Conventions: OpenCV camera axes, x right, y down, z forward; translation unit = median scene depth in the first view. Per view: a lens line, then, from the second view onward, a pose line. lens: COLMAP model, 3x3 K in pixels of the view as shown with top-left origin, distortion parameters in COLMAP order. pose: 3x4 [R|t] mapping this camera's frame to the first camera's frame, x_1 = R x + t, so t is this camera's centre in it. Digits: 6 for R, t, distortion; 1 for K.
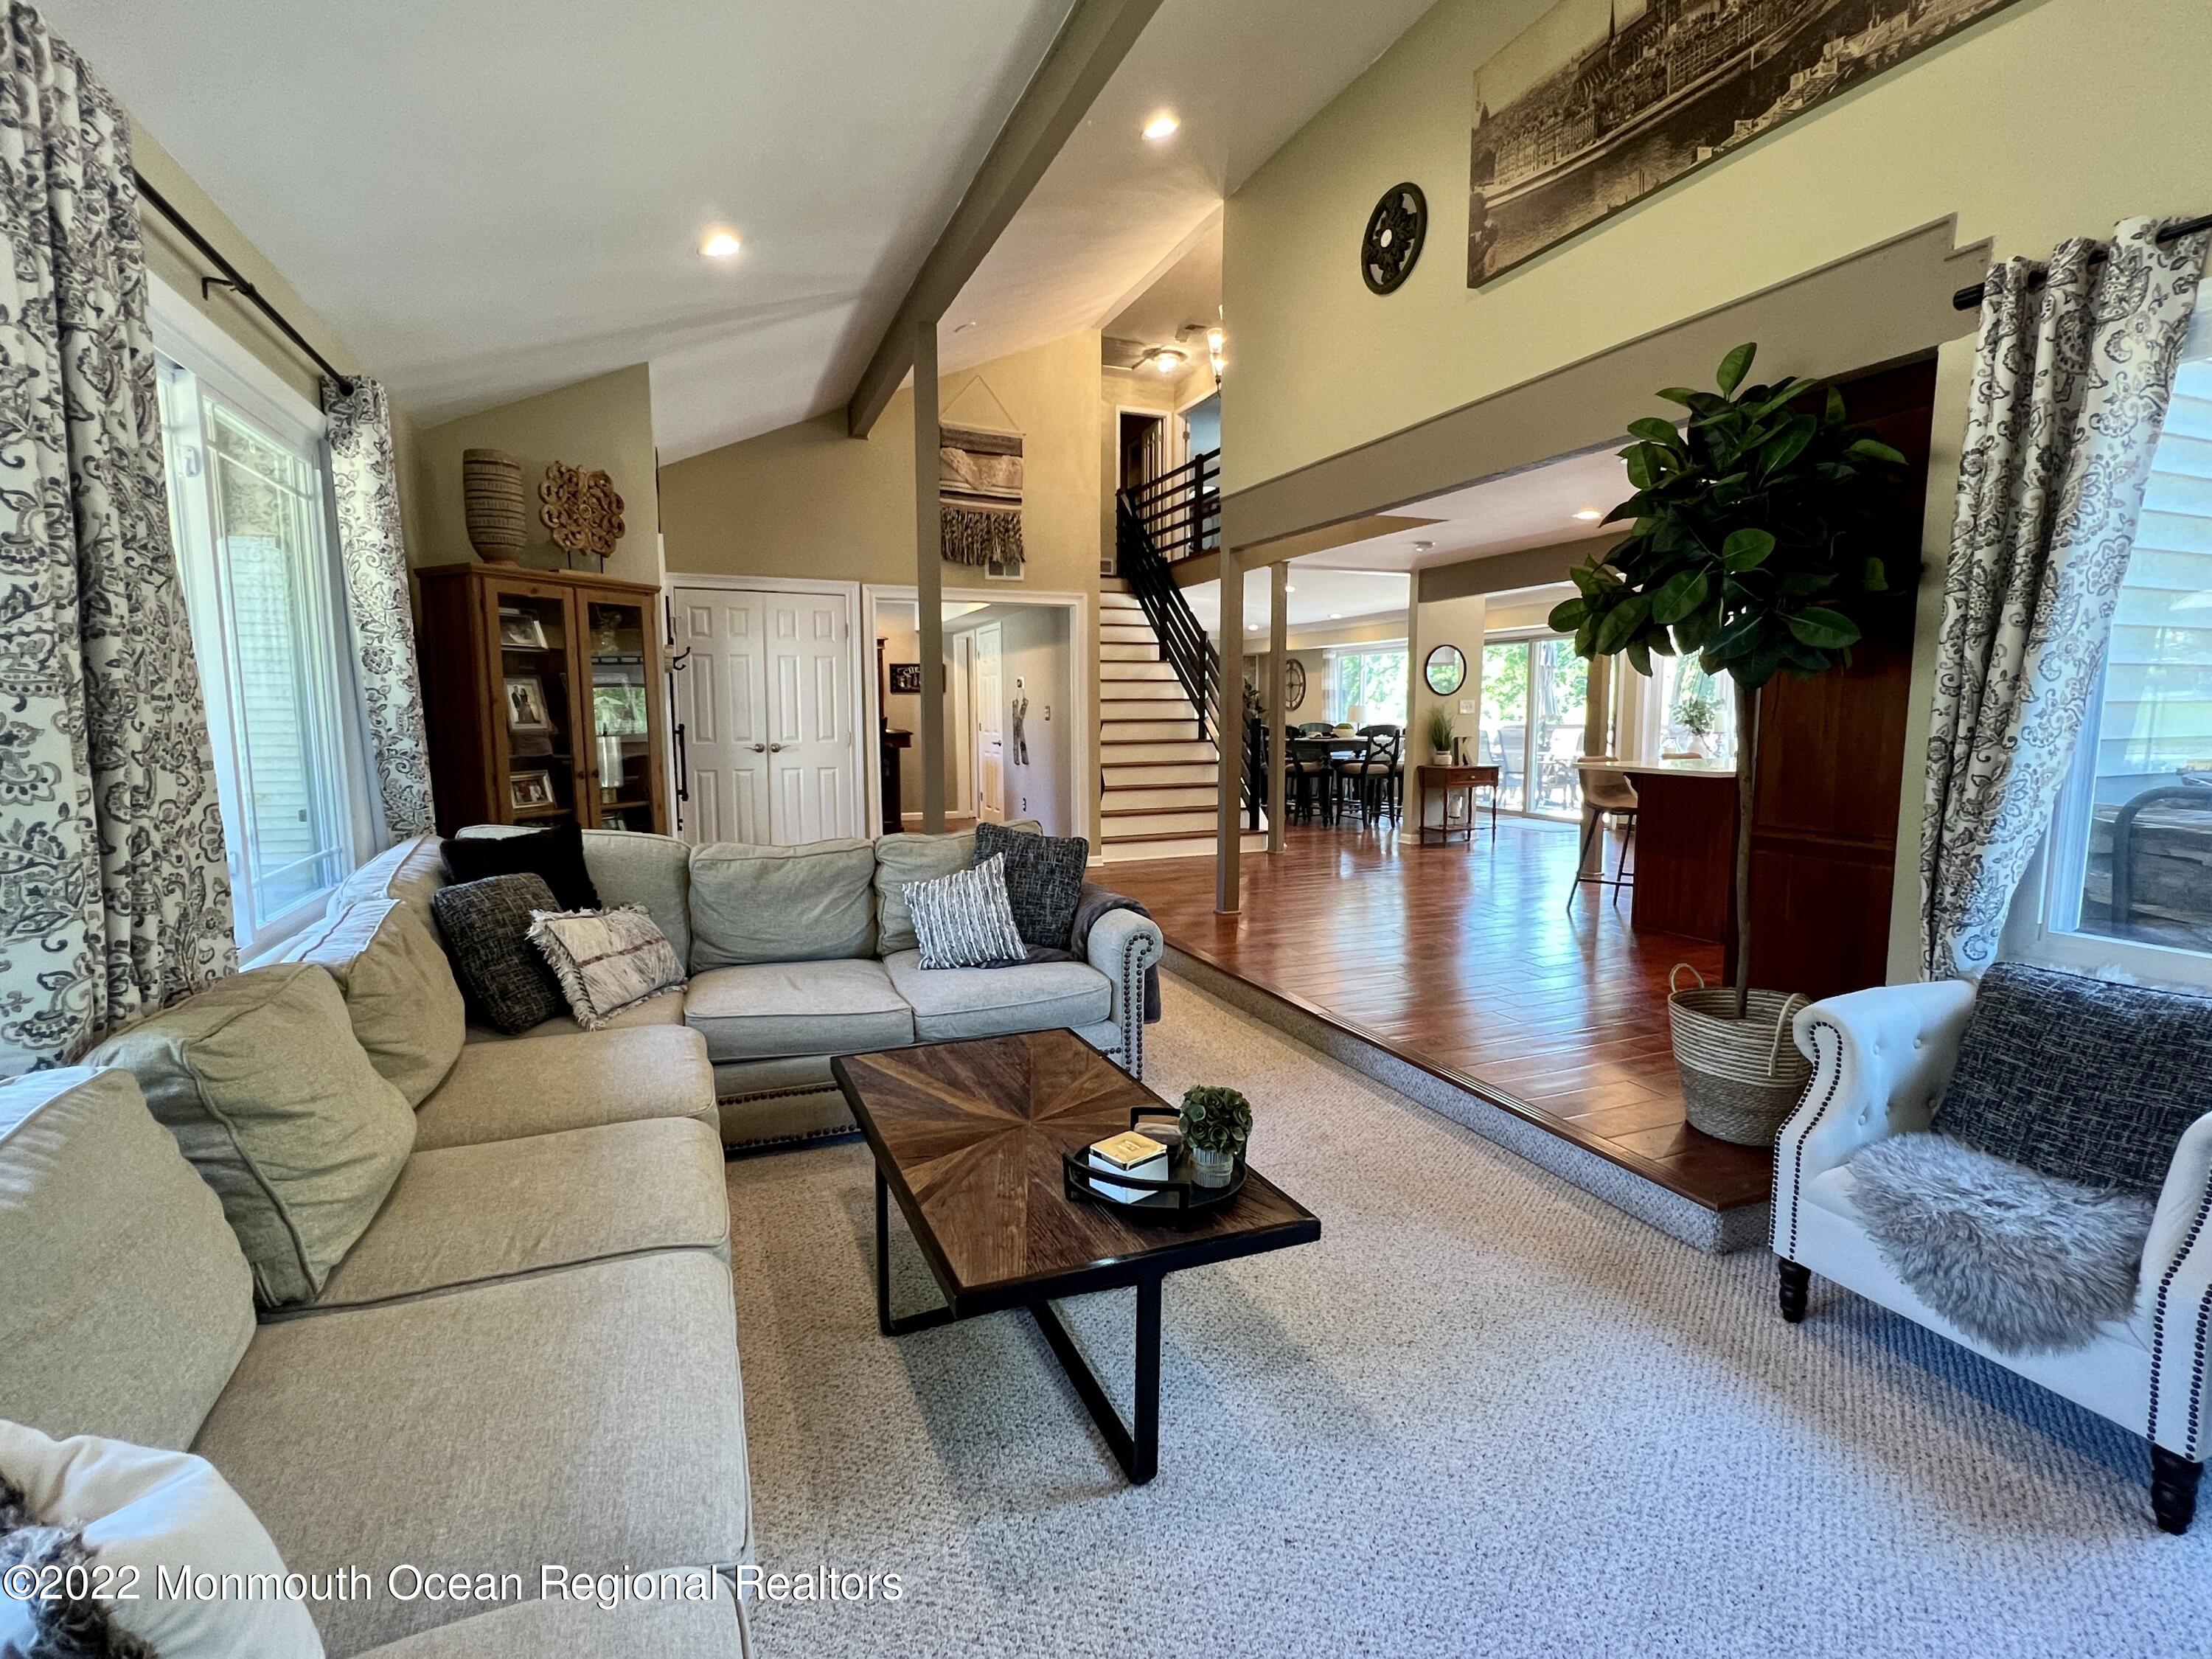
lens RADIAL K [[1033.2, 0, 1107.8], [0, 1033.2, 831.2], [0, 0, 1]] dist [0.000035, 0.000017]
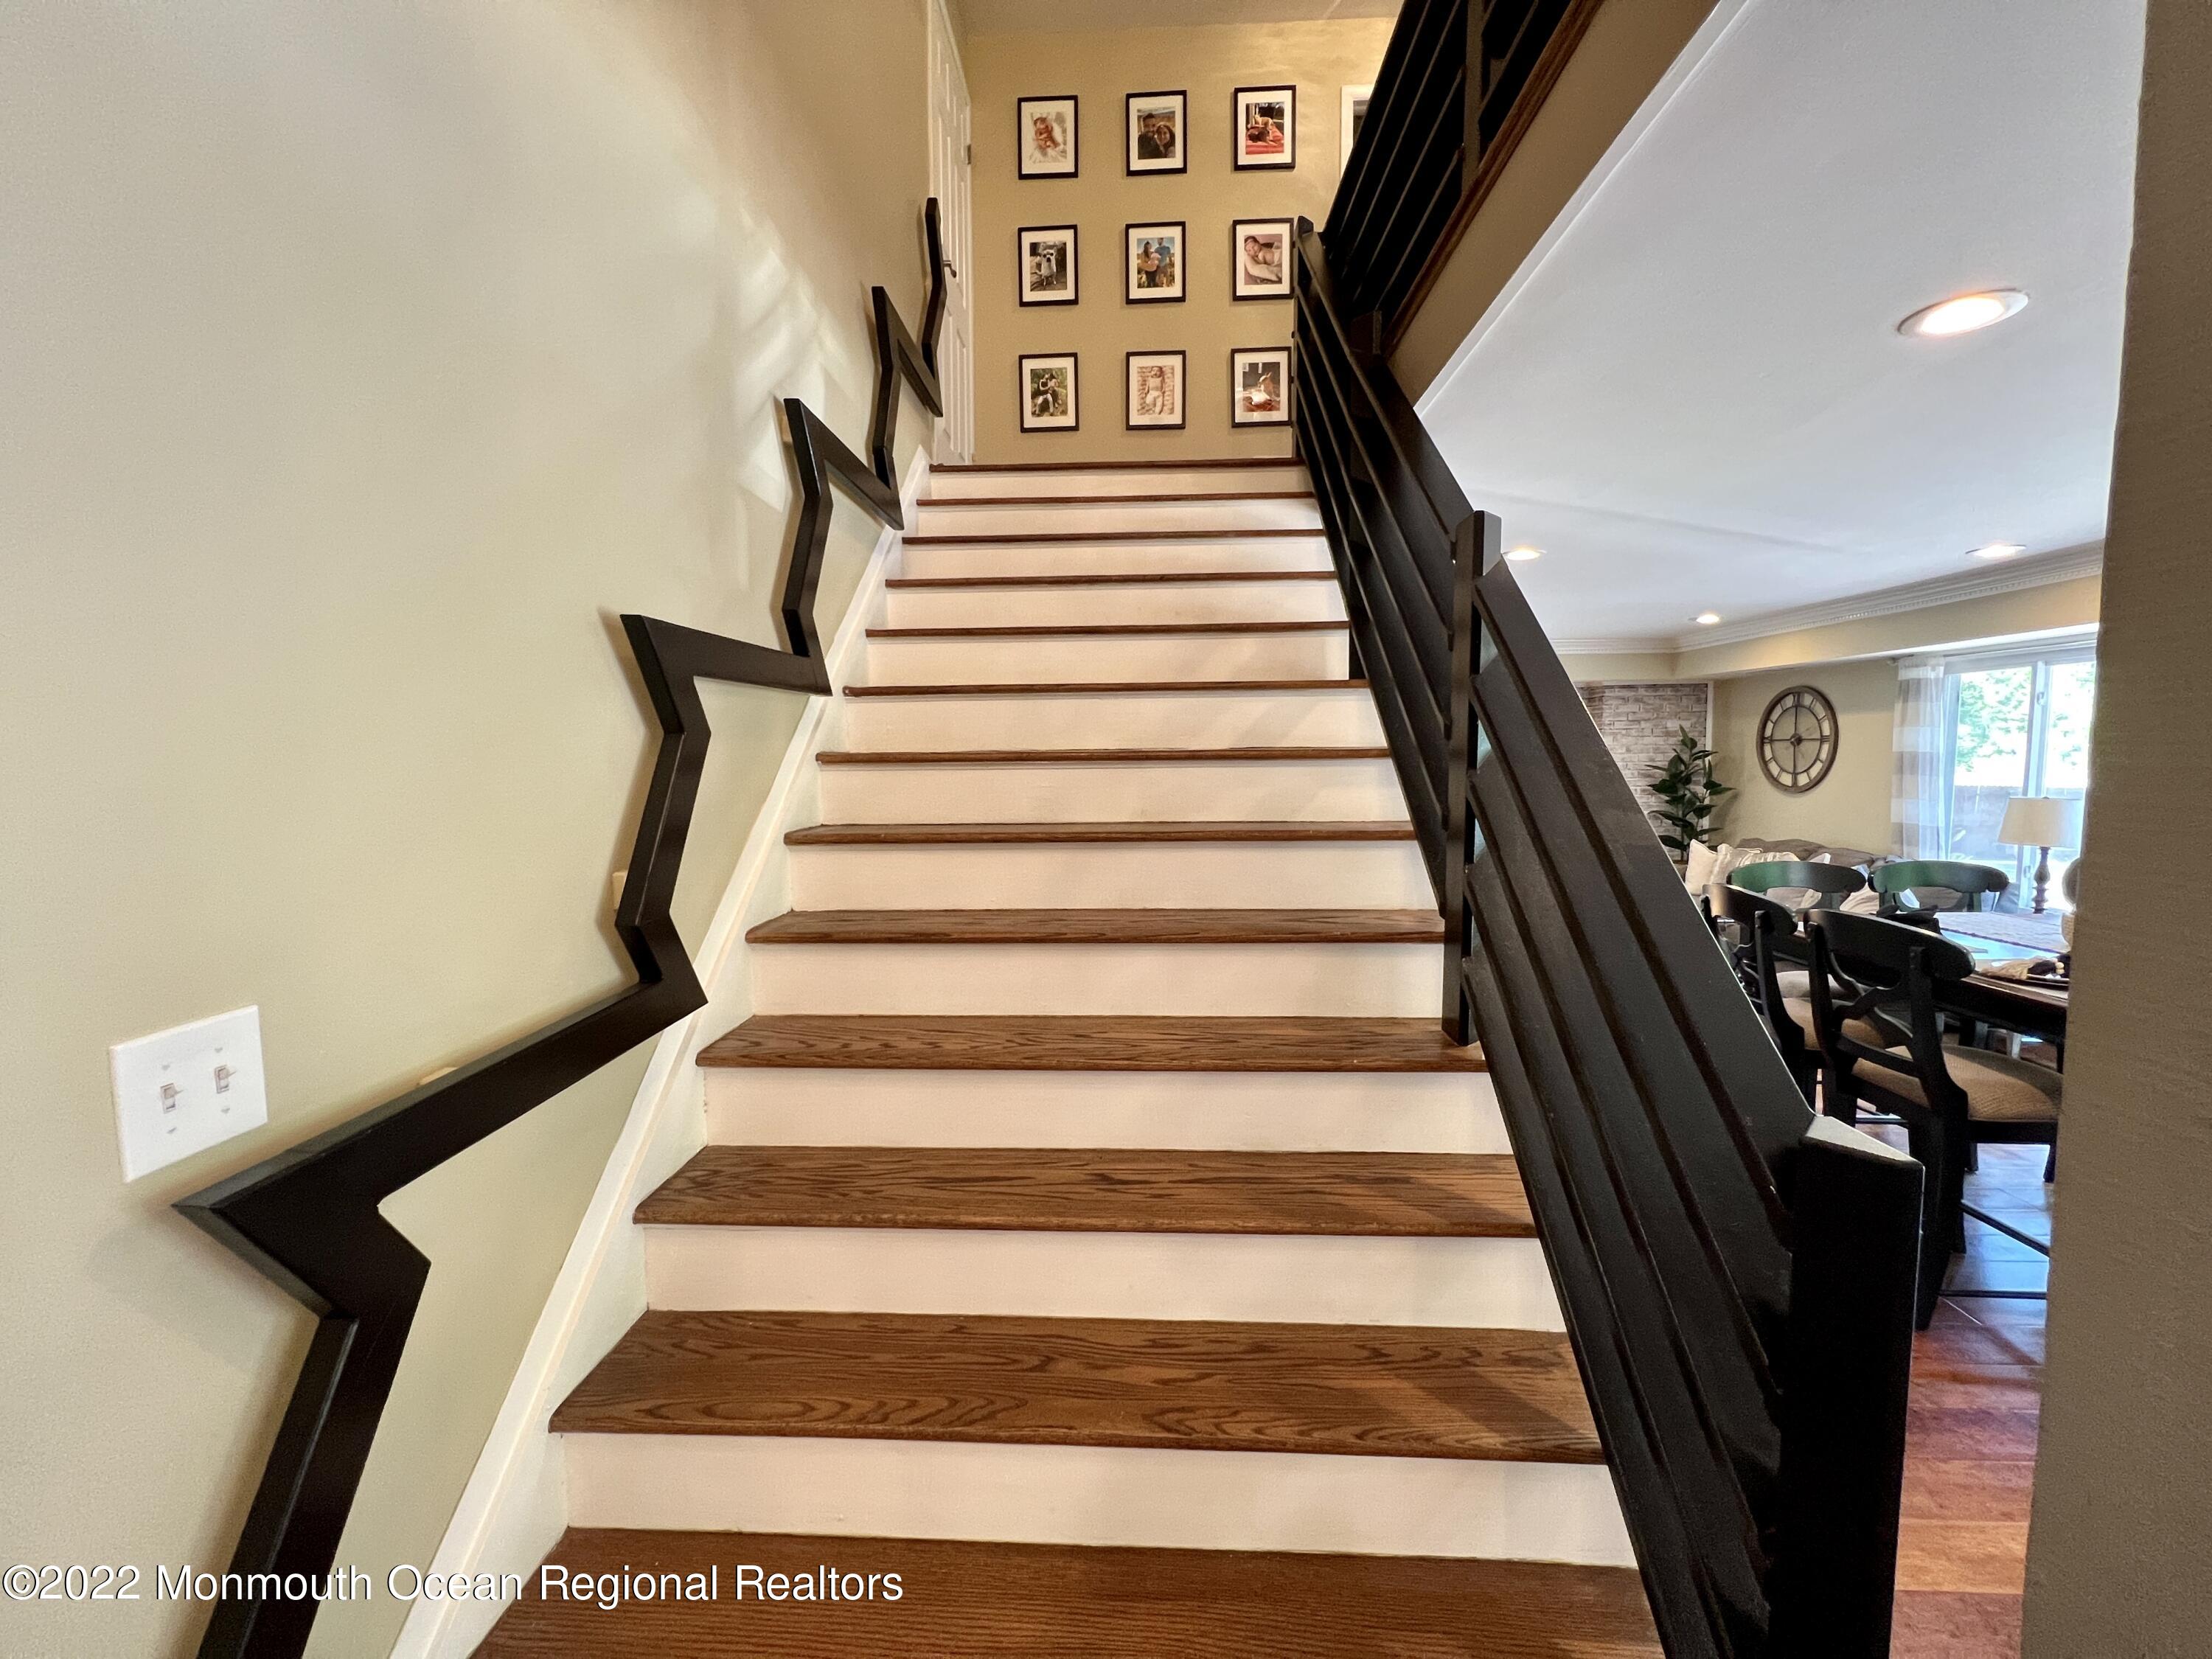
lens RADIAL K [[885.5, 0, 1100.5], [0, 885.5, 827.2], [0, 0, 1]] dist [-0.001874, -0.000101]
pose [[0.903088, 0.031261, -0.428316, 0.103677], [-0.046480, 0.998603, -0.025117, -0.125238], [0.426933, 0.042592, 0.903280, 0.813766]]
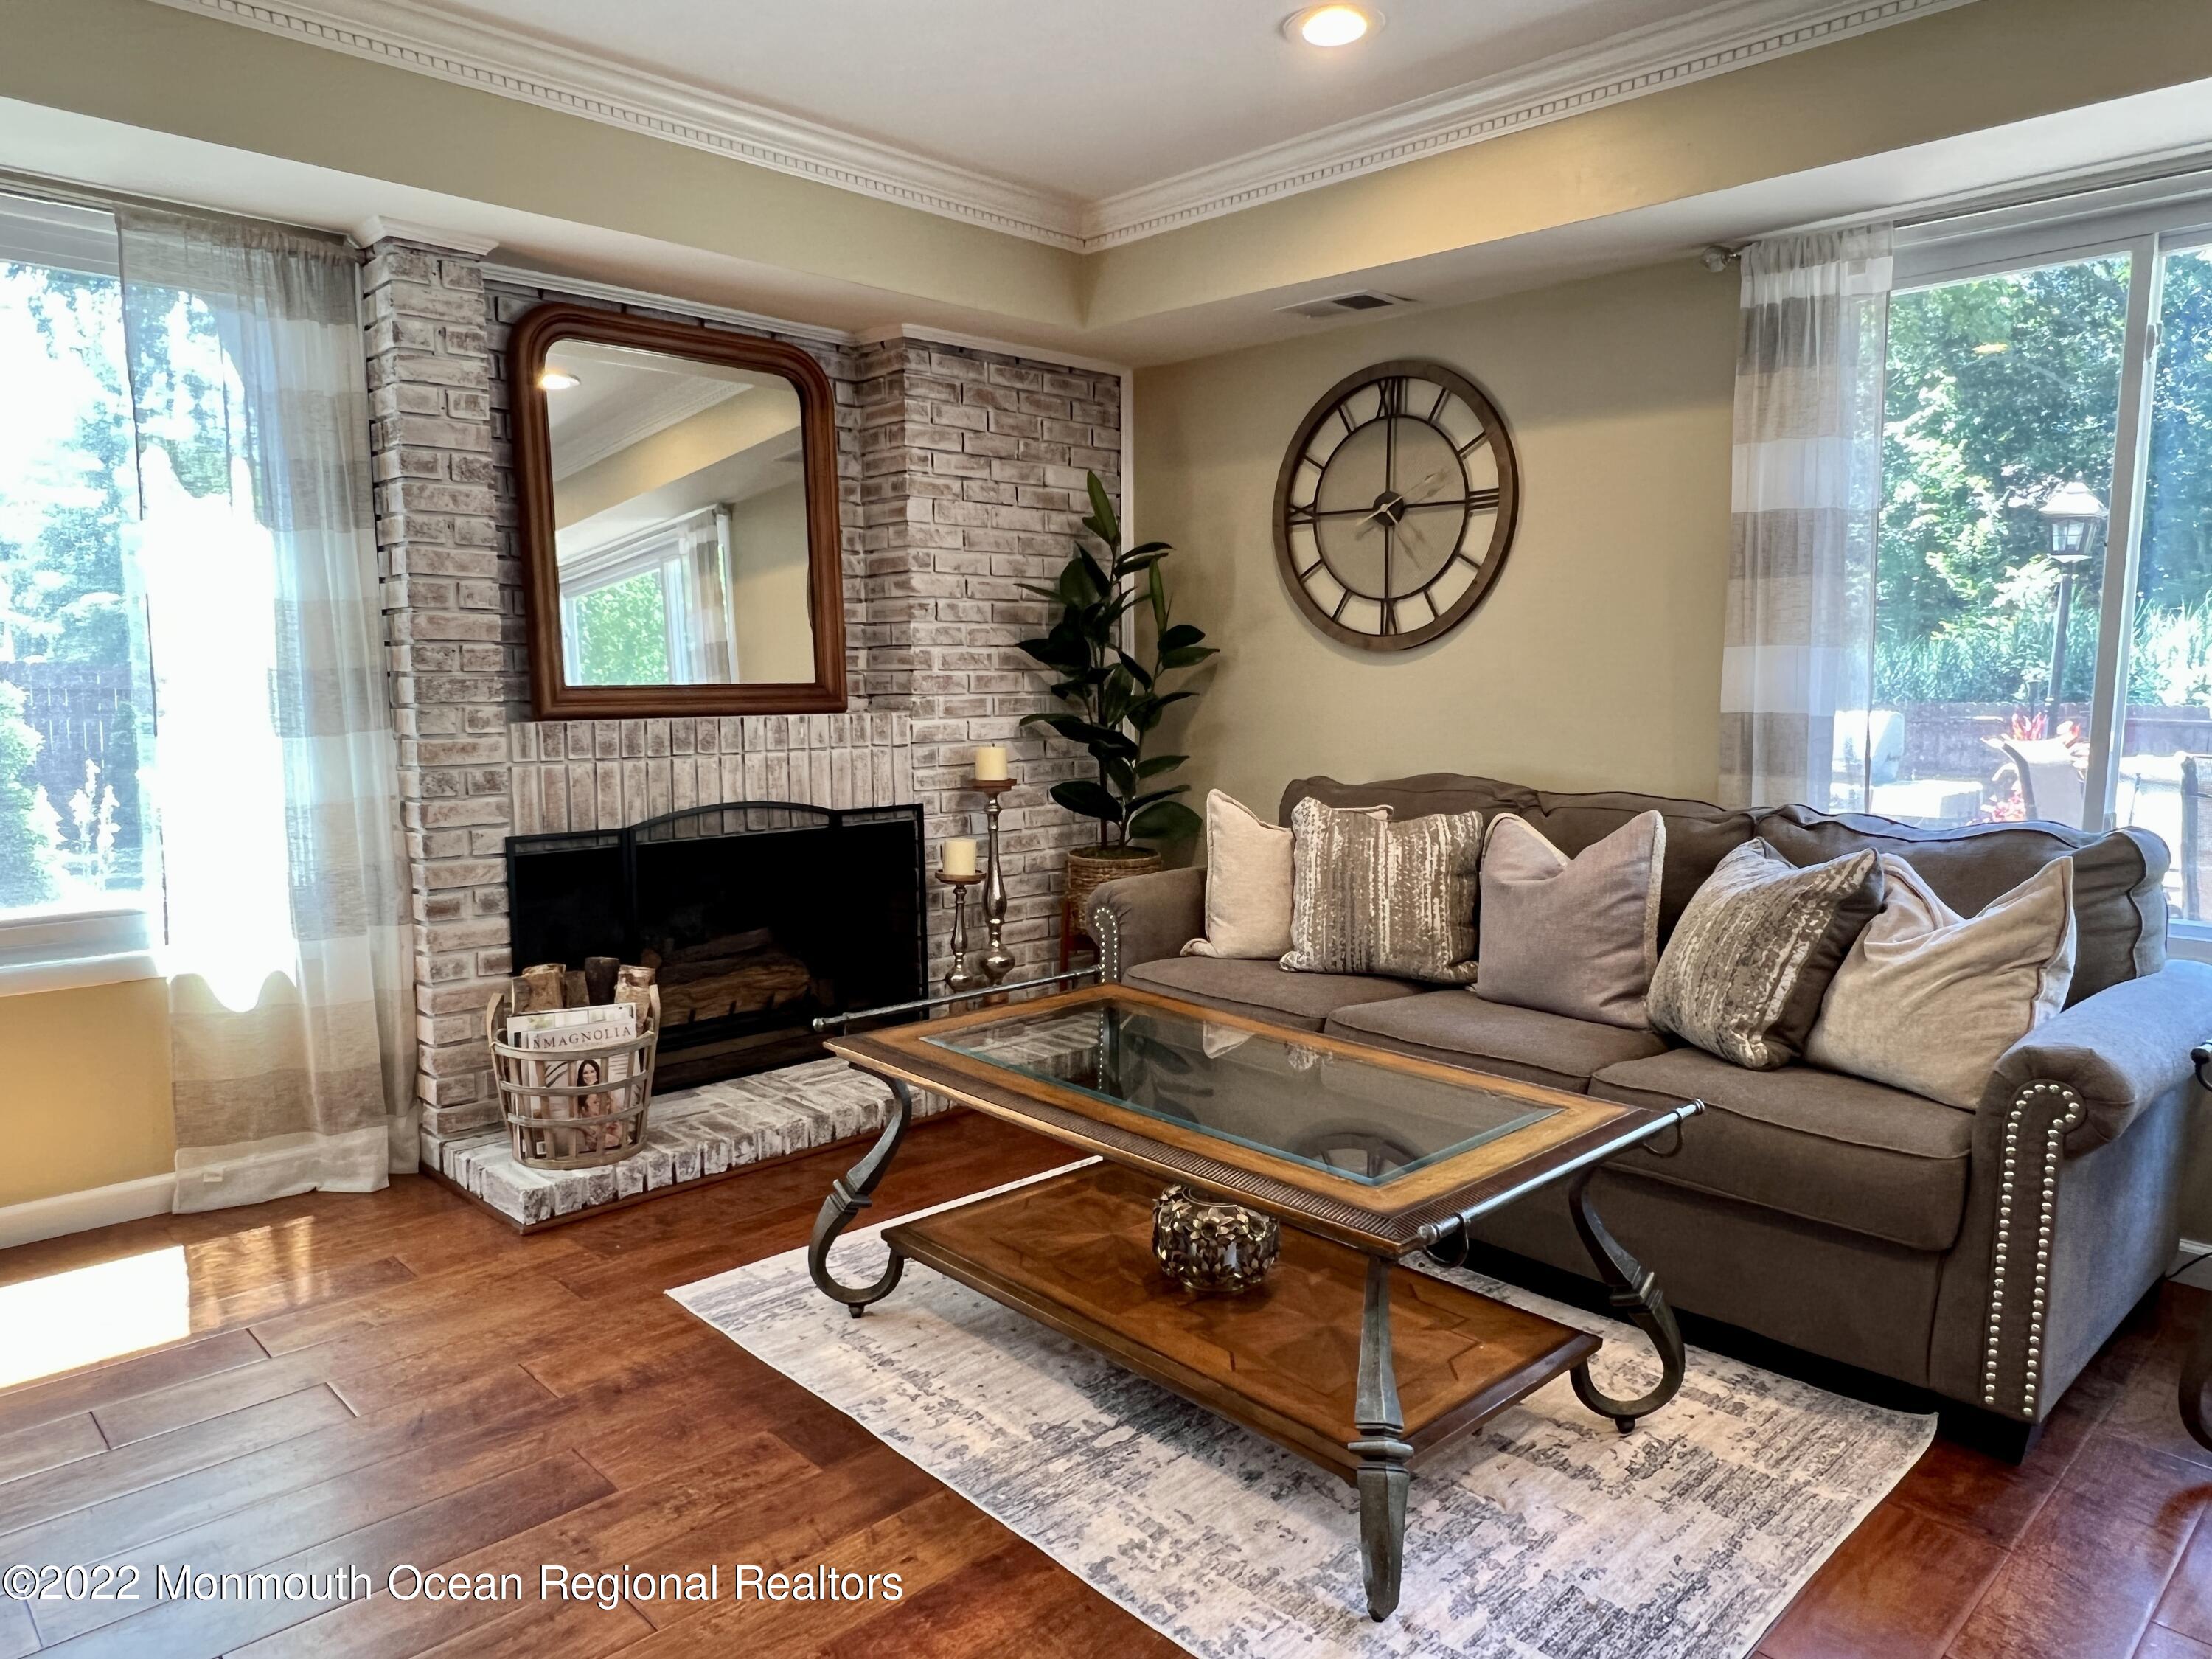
lens RADIAL K [[1438.3, 0, 1091.5], [0, 1438.3, 843.3], [0, 0, 1]] dist [0.008644, -0.006836]
pose [[0.931537, -0.040705, 0.361360, 0.059507], [0.038011, 0.999171, 0.014563, -0.146998], [-0.361653, 0.000169, 0.932313, 1.293508]]
